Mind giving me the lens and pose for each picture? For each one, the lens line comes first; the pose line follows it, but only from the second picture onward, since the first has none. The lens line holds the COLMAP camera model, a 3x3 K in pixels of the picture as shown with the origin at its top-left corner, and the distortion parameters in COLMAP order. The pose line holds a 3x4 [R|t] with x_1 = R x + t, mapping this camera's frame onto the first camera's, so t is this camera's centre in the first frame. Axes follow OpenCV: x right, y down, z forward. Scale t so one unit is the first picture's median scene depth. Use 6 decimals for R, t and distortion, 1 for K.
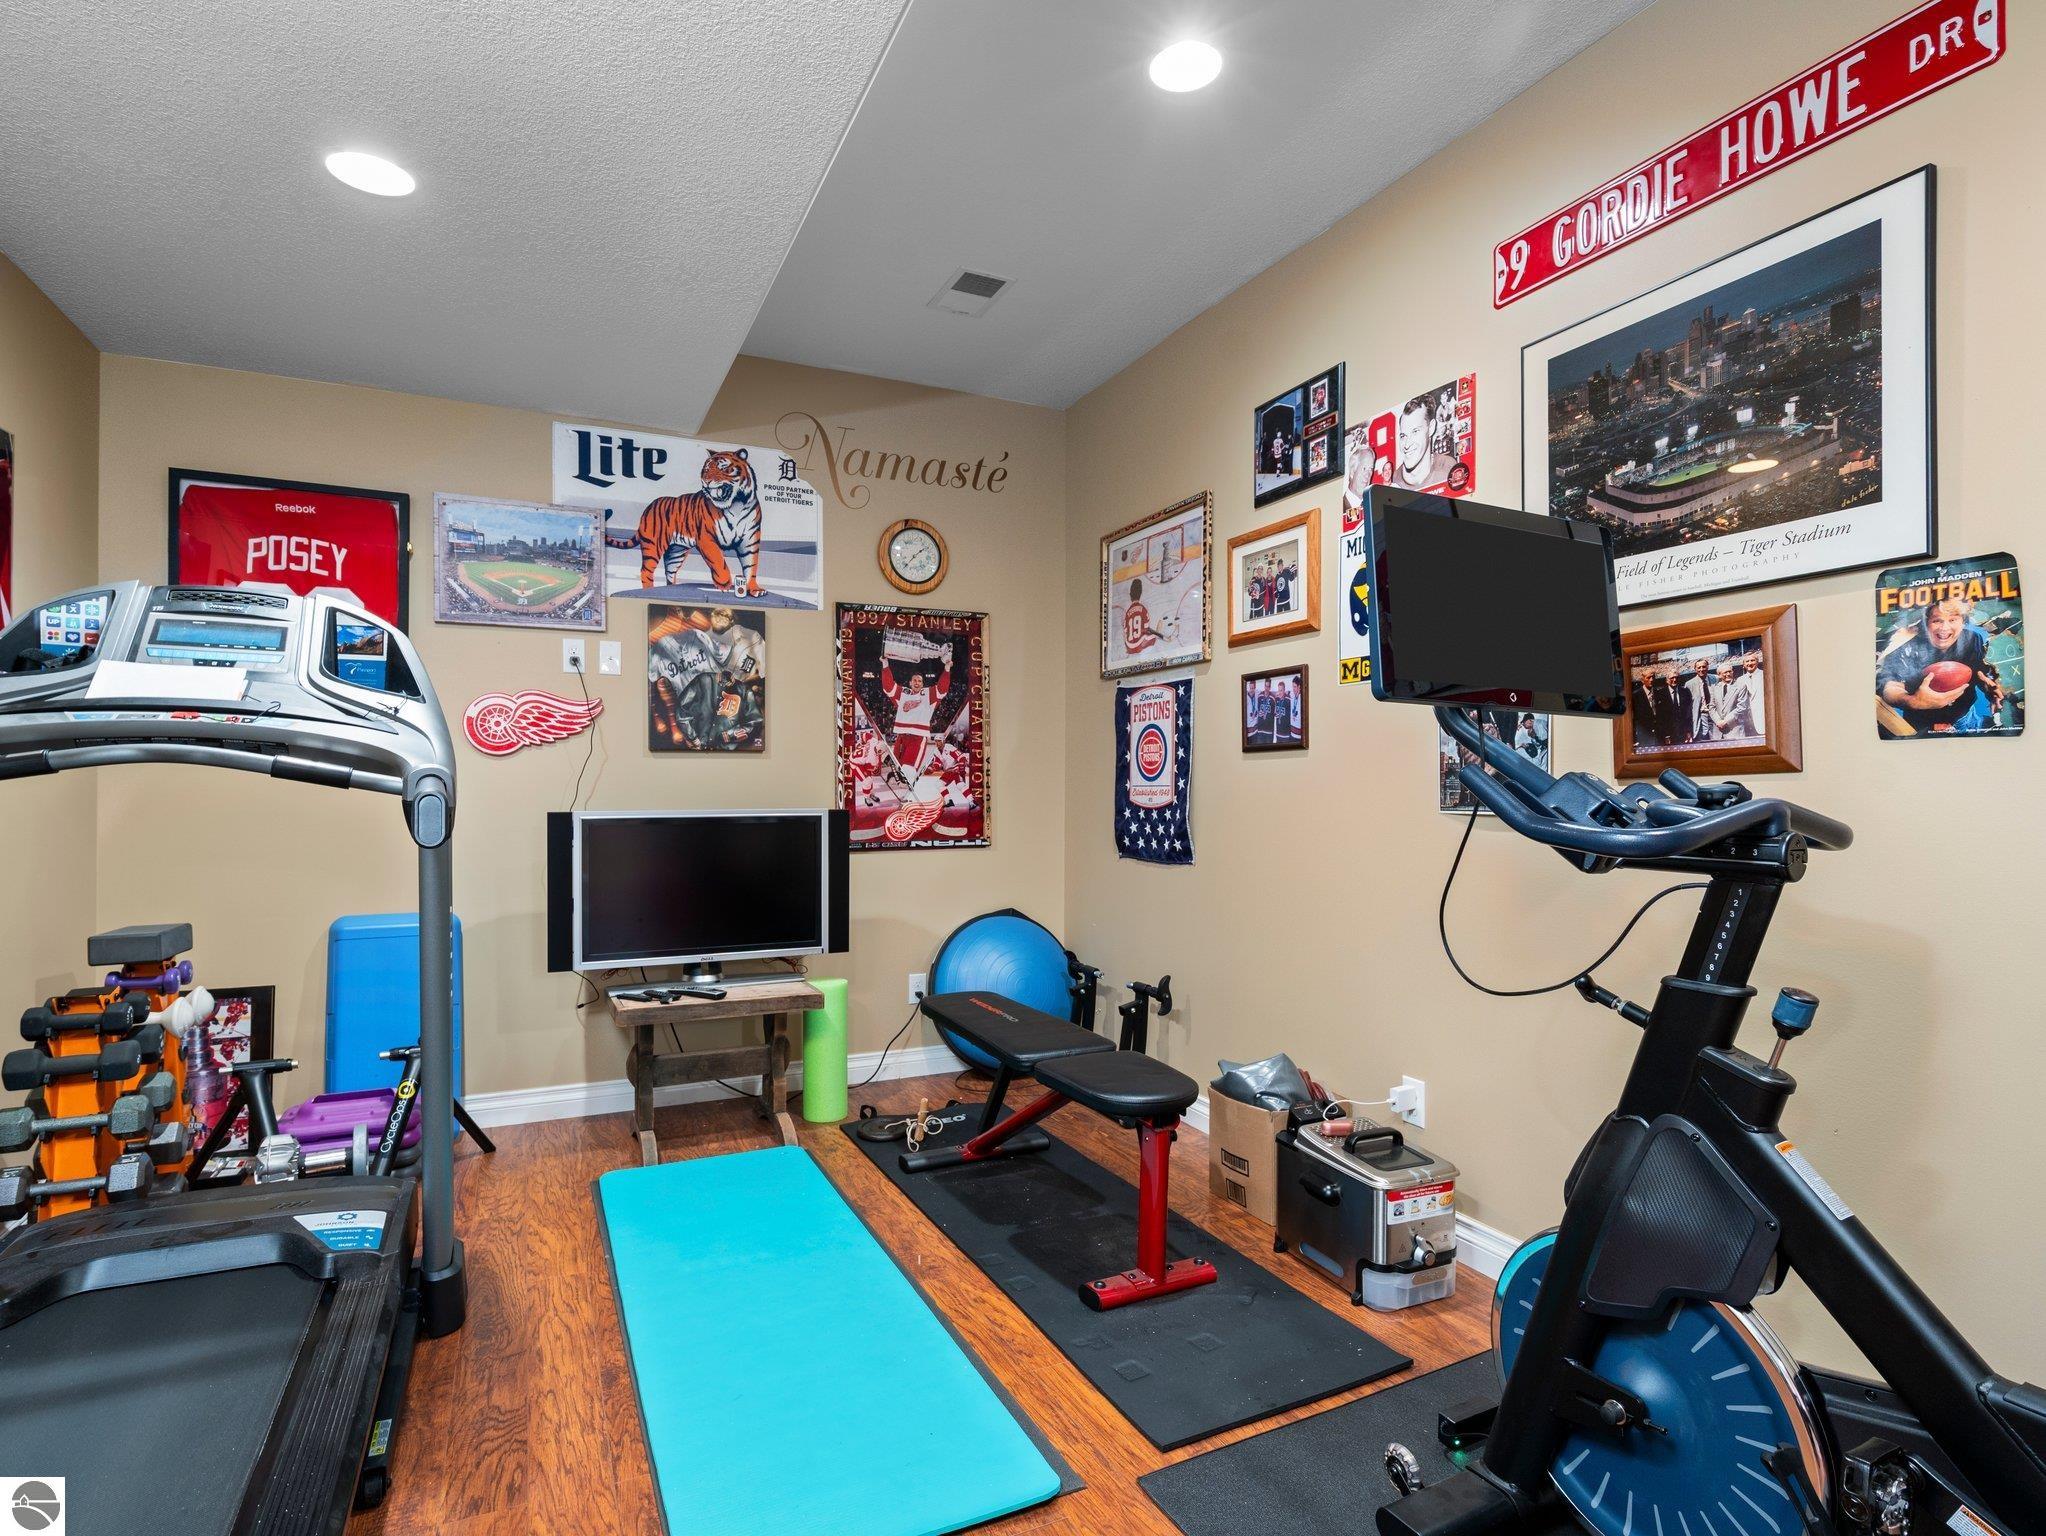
lens RADIAL K [[1049.5, 0, 1011.0], [0, 1049.5, 784.6], [0, 0, 1]] dist [-0.003294, 0.004288]
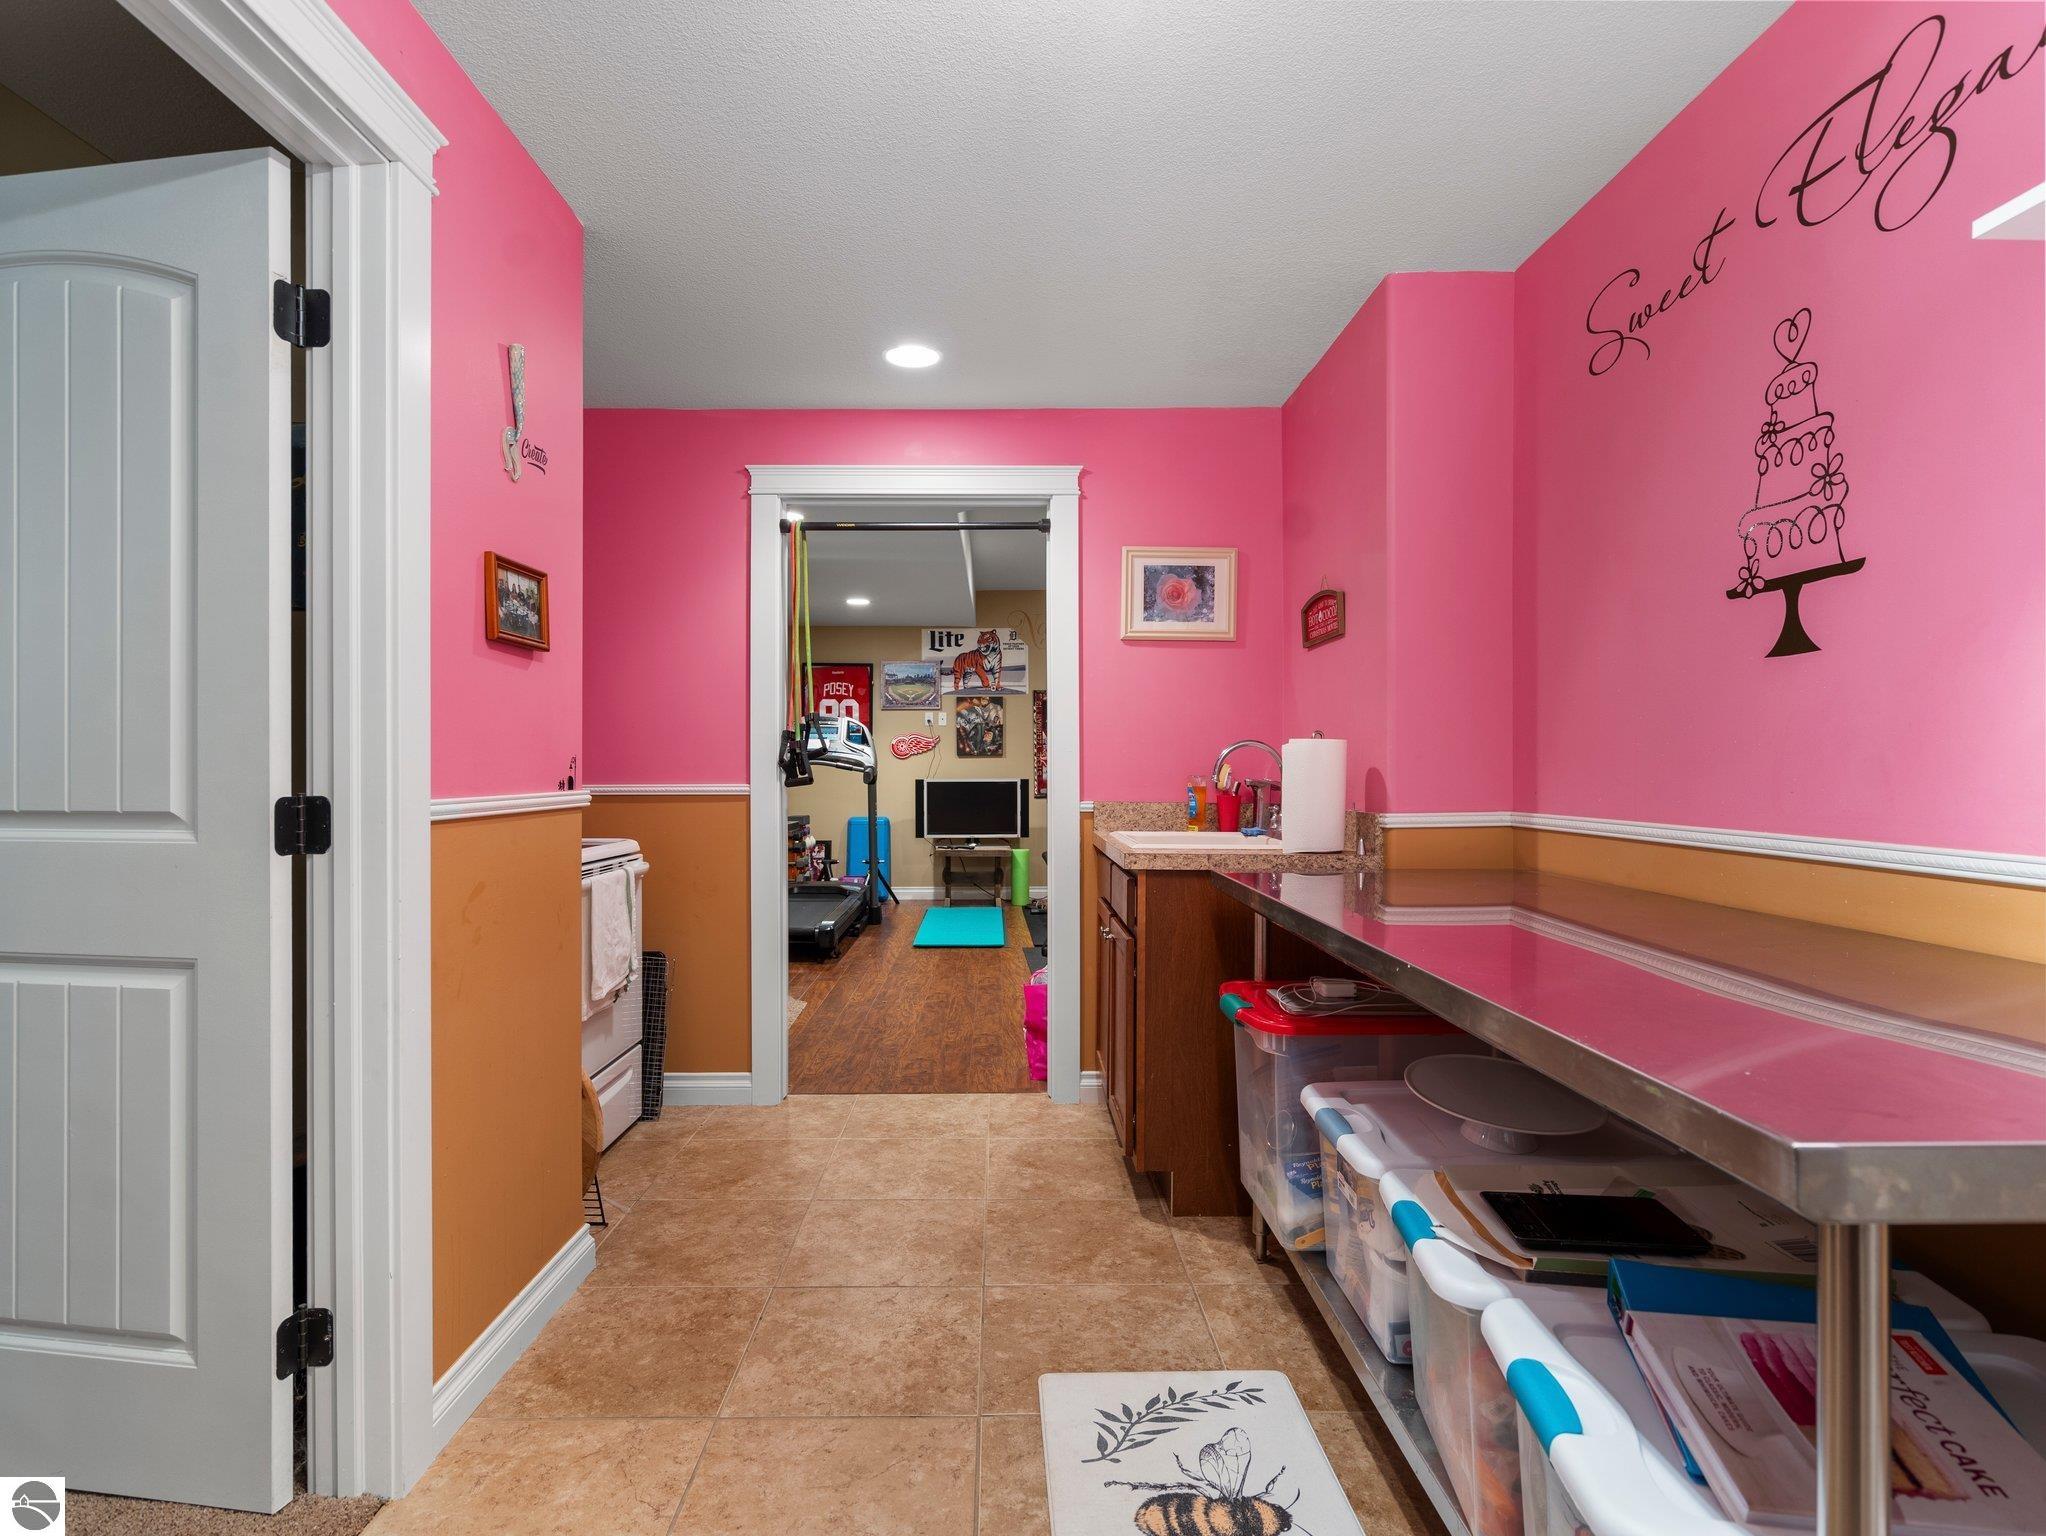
lens RADIAL K [[1049.5, 0, 1023.3], [0, 1049.5, 771.0], [0, 0, 1]] dist [-0.003294, 0.004288]
pose [[0.917001, -0.001287, -0.398883, 0.812434], [0.001209, 0.999999, -0.000445, 0.005683], [0.398883, -0.000075, 0.917002, -1.252823]]
